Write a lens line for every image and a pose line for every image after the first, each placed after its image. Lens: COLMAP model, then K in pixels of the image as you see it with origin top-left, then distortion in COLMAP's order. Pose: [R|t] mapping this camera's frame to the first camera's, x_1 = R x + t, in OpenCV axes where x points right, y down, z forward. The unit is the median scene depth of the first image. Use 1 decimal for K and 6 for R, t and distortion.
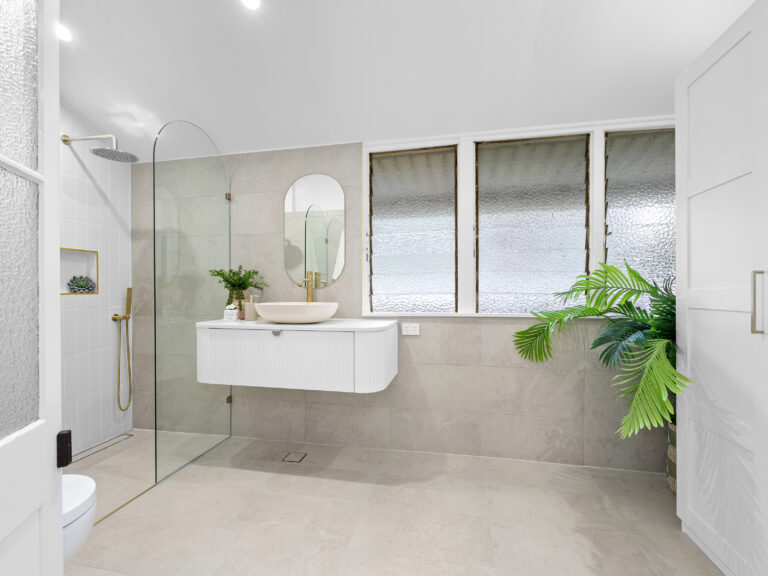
lens RADIAL K [[345.9, 0, 387.2], [0, 345.9, 290.9], [0, 0, 1]] dist [-0.001057, -0.000045]
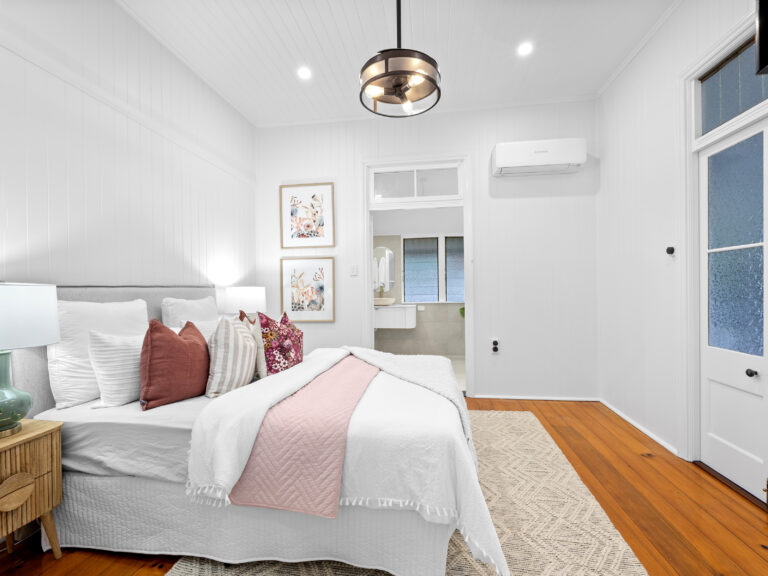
lens RADIAL K [[345.9, 0, 383.4], [0, 345.9, 290.6], [0, 0, 1]] dist [-0.001057, -0.000045]
pose [[0.997381, -0.008809, 0.071784, -0.383194], [0.009231, 0.999942, -0.005546, -0.011158], [-0.071731, 0.006194, 0.997405, -1.505152]]
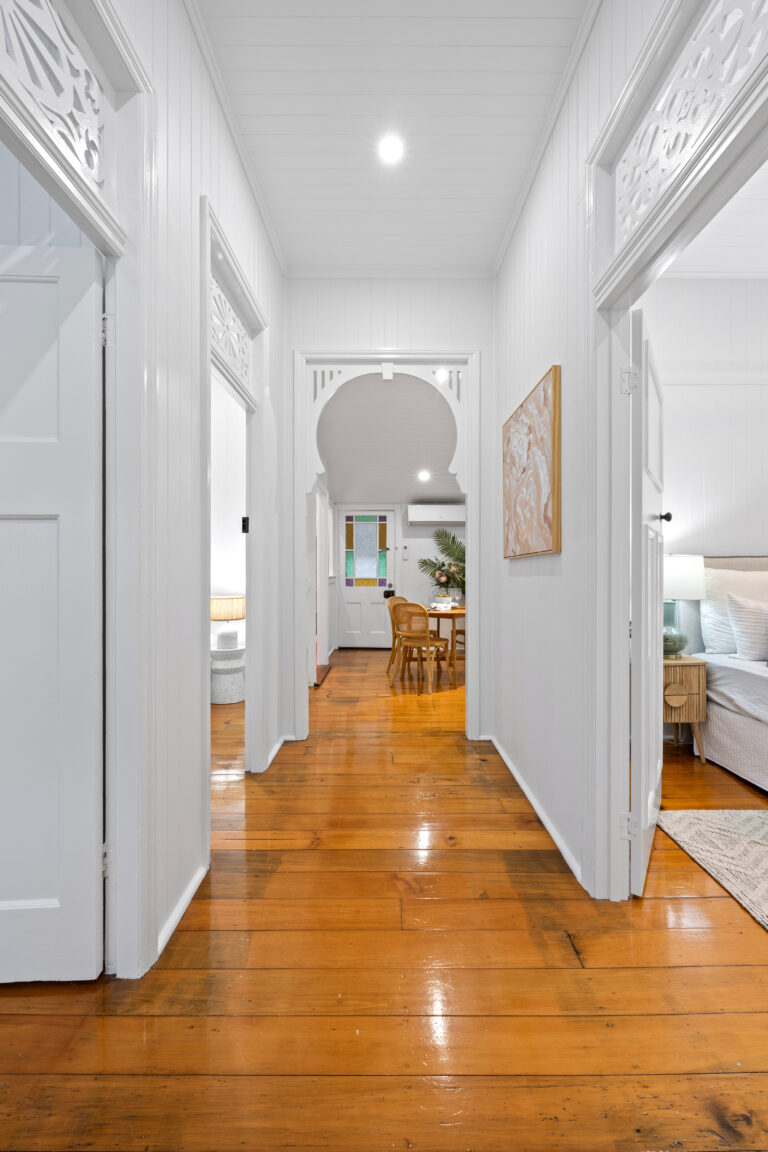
lens RADIAL K [[467.1, 0, 387.9], [0, 467.1, 565.4], [0, 0, 1]] dist [-0.000987, 0.000020]
pose [[0.224326, 0.000104, -0.974514, 0.023114], [-0.002046, 0.999998, -0.000364, -0.005126], [0.974512, 0.002076, 0.224326, -1.851718]]
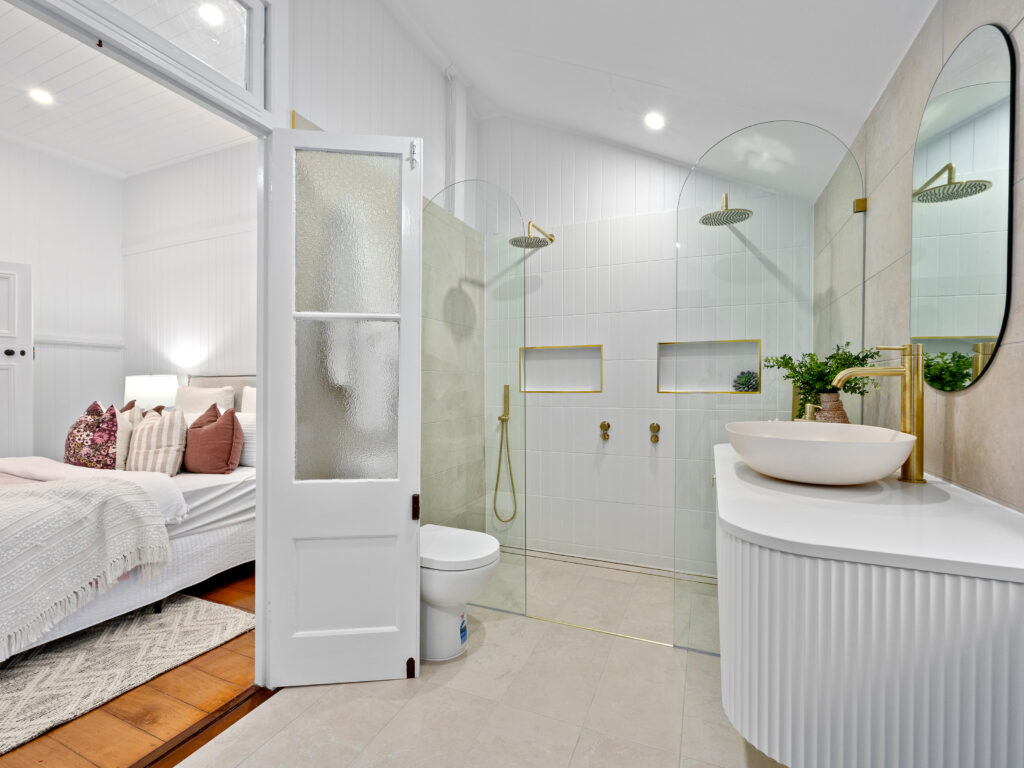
lens RADIAL K [[461.2, 0, 515.7], [0, 461.2, 379.7], [0, 0, 1]] dist [-0.001057, -0.000045]
pose [[-0.192884, -0.001038, -0.981221, 0.338663], [-0.002123, 0.999998, -0.000641, -0.022271], [0.981219, 0.001959, -0.192886, 0.742676]]
